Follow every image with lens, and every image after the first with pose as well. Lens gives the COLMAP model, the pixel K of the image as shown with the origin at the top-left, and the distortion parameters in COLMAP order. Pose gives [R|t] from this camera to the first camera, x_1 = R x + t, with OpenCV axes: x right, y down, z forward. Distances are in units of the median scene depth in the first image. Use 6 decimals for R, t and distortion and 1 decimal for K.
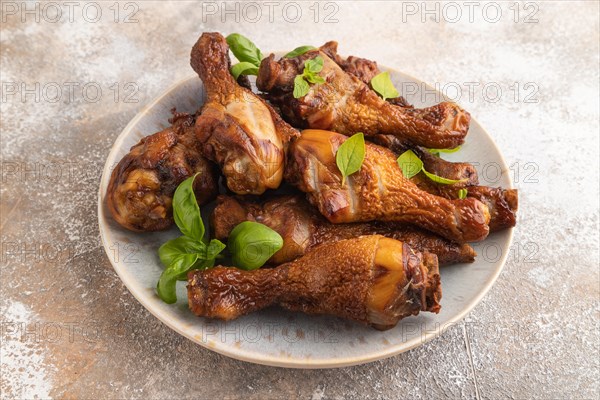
lens RADIAL K [[925.2, 0, 296.4], [0, 925.2, 201.1], [0, 0, 1]] dist [-0.008424, 0.000000]
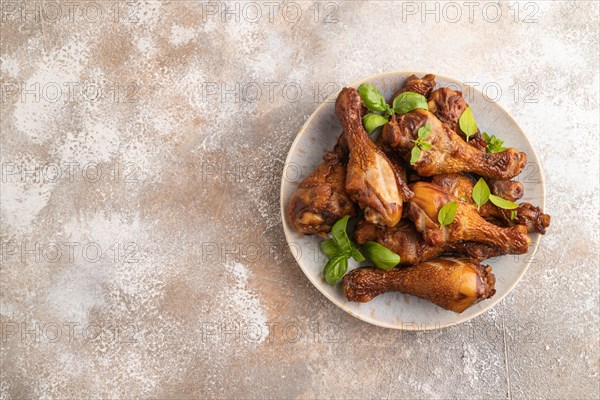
lens RADIAL K [[546.2, 0, 303.4], [0, 546.2, 203.0], [0, 0, 1]] dist [-0.006060, 0.000000]
pose [[0.998310, 0.004715, -0.057928, -0.119986], [0.028202, 0.832201, 0.553757, -0.534136], [0.050818, -0.554454, 0.830661, 0.217219]]
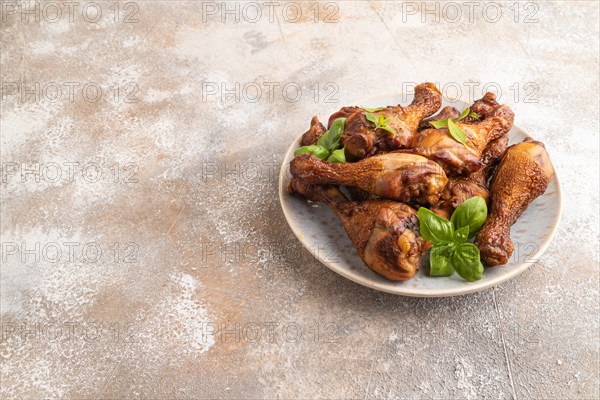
lens RADIAL K [[803.9, 0, 300.5], [0, 803.9, 198.7], [0, 0, 1]] dist [-0.025894, 0.000000]
pose [[0.997865, 0.001189, -0.065294, -0.036839], [-0.004128, 0.998983, -0.044903, 0.044217], [0.065174, 0.045077, 0.996855, -0.266296]]
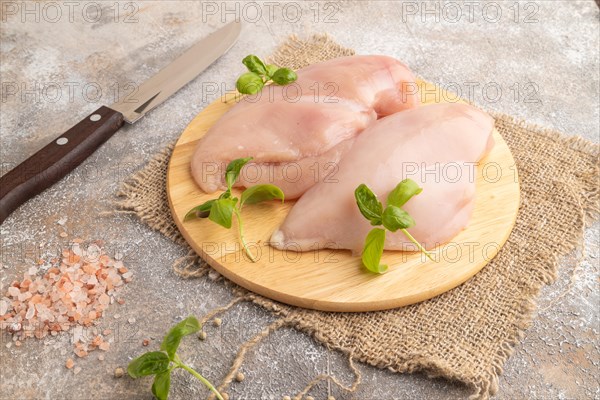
lens RADIAL K [[773.9, 0, 298.1], [0, 773.9, 201.7], [0, 0, 1]] dist [-0.045999, 0.000000]
pose [[0.998982, 0.010699, -0.043828, 0.182467], [-0.013555, 0.997766, -0.065410, 0.062260], [0.043030, 0.065938, 0.996895, 0.039038]]
